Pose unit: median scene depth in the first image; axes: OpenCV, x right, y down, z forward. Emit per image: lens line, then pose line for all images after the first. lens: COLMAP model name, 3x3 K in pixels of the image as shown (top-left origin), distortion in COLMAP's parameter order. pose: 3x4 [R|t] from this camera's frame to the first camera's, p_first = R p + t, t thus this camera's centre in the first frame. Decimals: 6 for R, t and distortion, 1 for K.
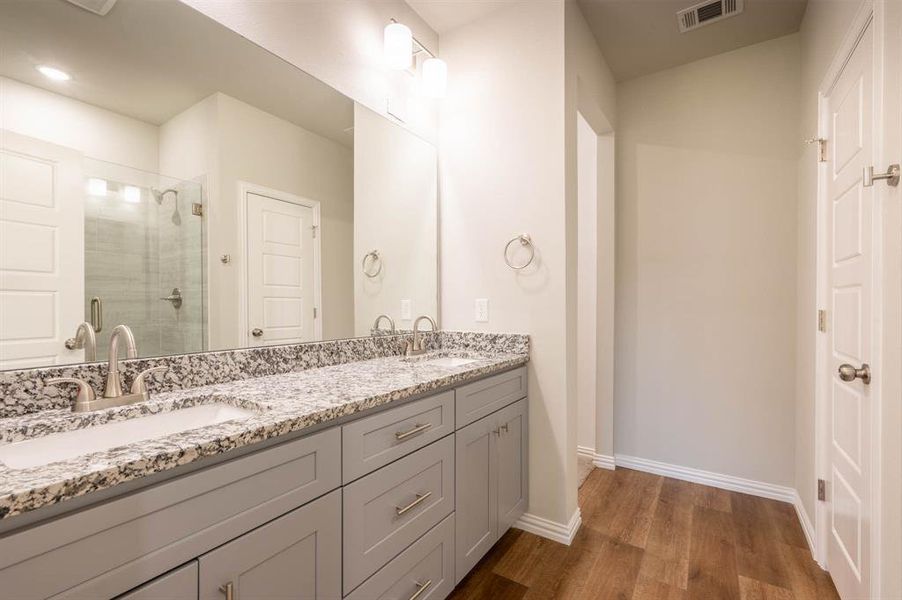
lens RADIAL K [[397.1, 0, 457.8], [0, 397.1, 300.3], [0, 0, 1]] dist [0.000566, -0.000236]
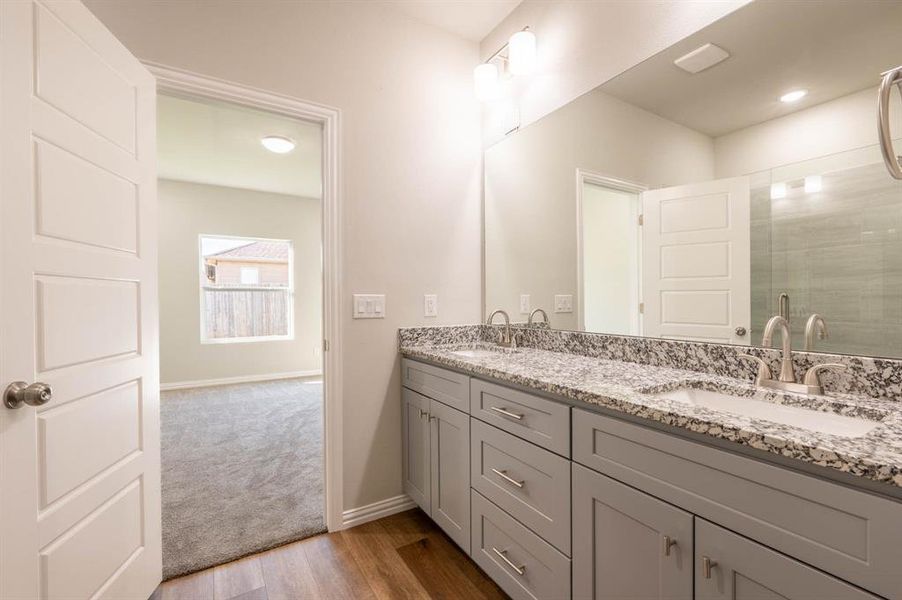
lens RADIAL K [[397.1, 0, 458.9], [0, 397.1, 304.3], [0, 0, 1]] dist [0.000566, -0.000236]
pose [[-0.429805, 0.009264, -0.902874, 0.773799], [0.013736, 0.999899, 0.003721, 0.015920], [0.902817, -0.010803, -0.429889, 1.111924]]
